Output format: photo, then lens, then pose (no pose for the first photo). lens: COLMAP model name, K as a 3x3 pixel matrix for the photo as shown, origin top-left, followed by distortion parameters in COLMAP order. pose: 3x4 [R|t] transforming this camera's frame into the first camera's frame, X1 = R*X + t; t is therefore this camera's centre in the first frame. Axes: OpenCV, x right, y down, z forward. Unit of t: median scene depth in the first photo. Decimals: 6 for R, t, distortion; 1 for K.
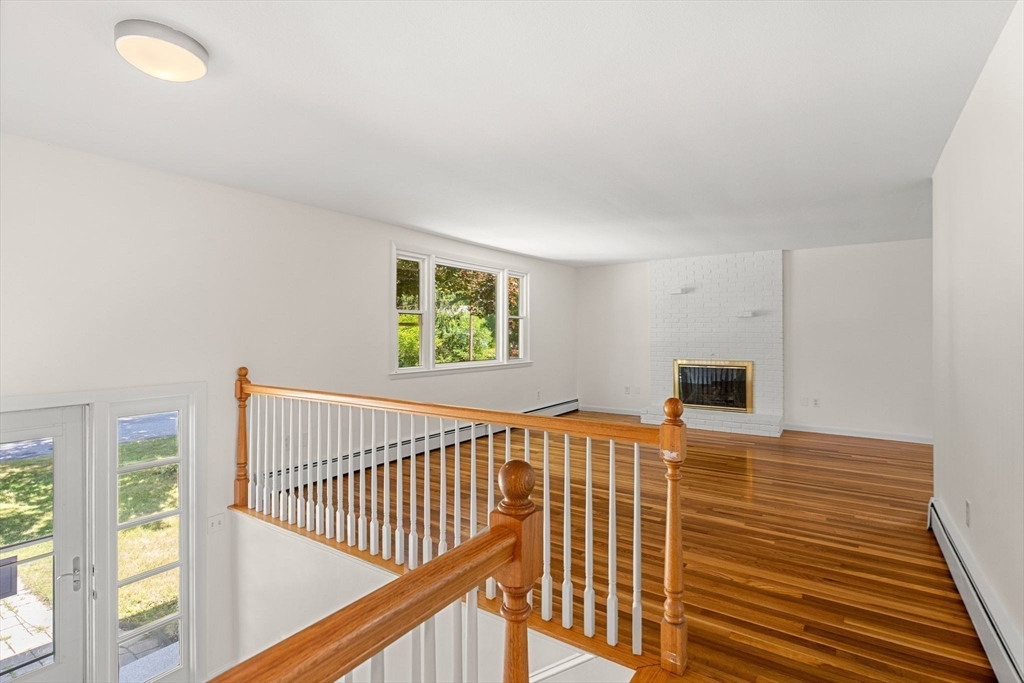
lens RADIAL K [[467.6, 0, 530.0], [0, 467.6, 331.7], [0, 0, 1]] dist [-0.000364, 0.001060]
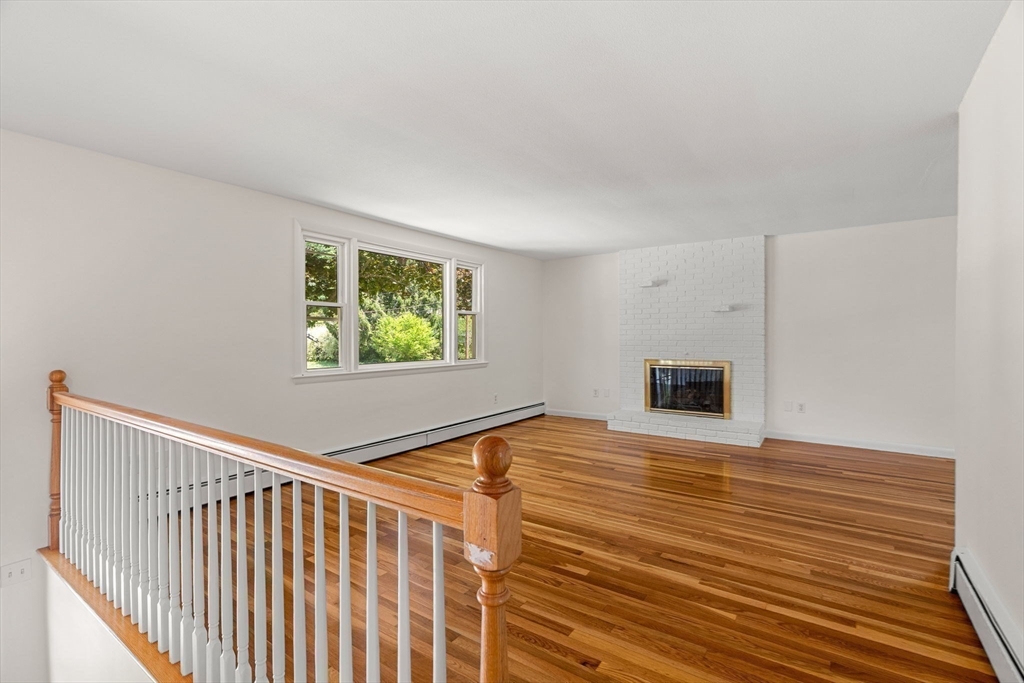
lens RADIAL K [[467.6, 0, 512.8], [0, 467.6, 340.9], [0, 0, 1]] dist [-0.000364, 0.001060]
pose [[0.999963, -0.002772, -0.008189, 0.115801], [0.002924, 0.999824, 0.018545, 0.011166], [0.008137, -0.018568, 0.999794, 0.179227]]
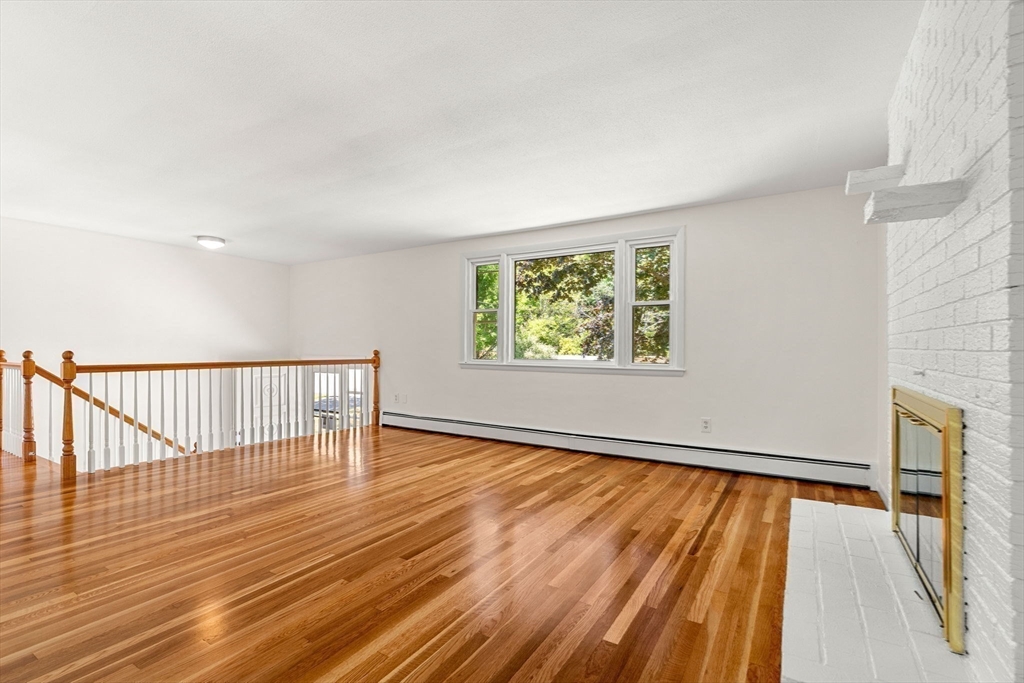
lens RADIAL K [[467.6, 0, 511.7], [0, 467.6, 344.2], [0, 0, 1]] dist [-0.000364, 0.001060]
pose [[0.042302, -0.000970, -0.999104, 0.971770], [0.001979, 0.999998, -0.000887, 0.043521], [0.999103, -0.001940, 0.042303, 1.124137]]
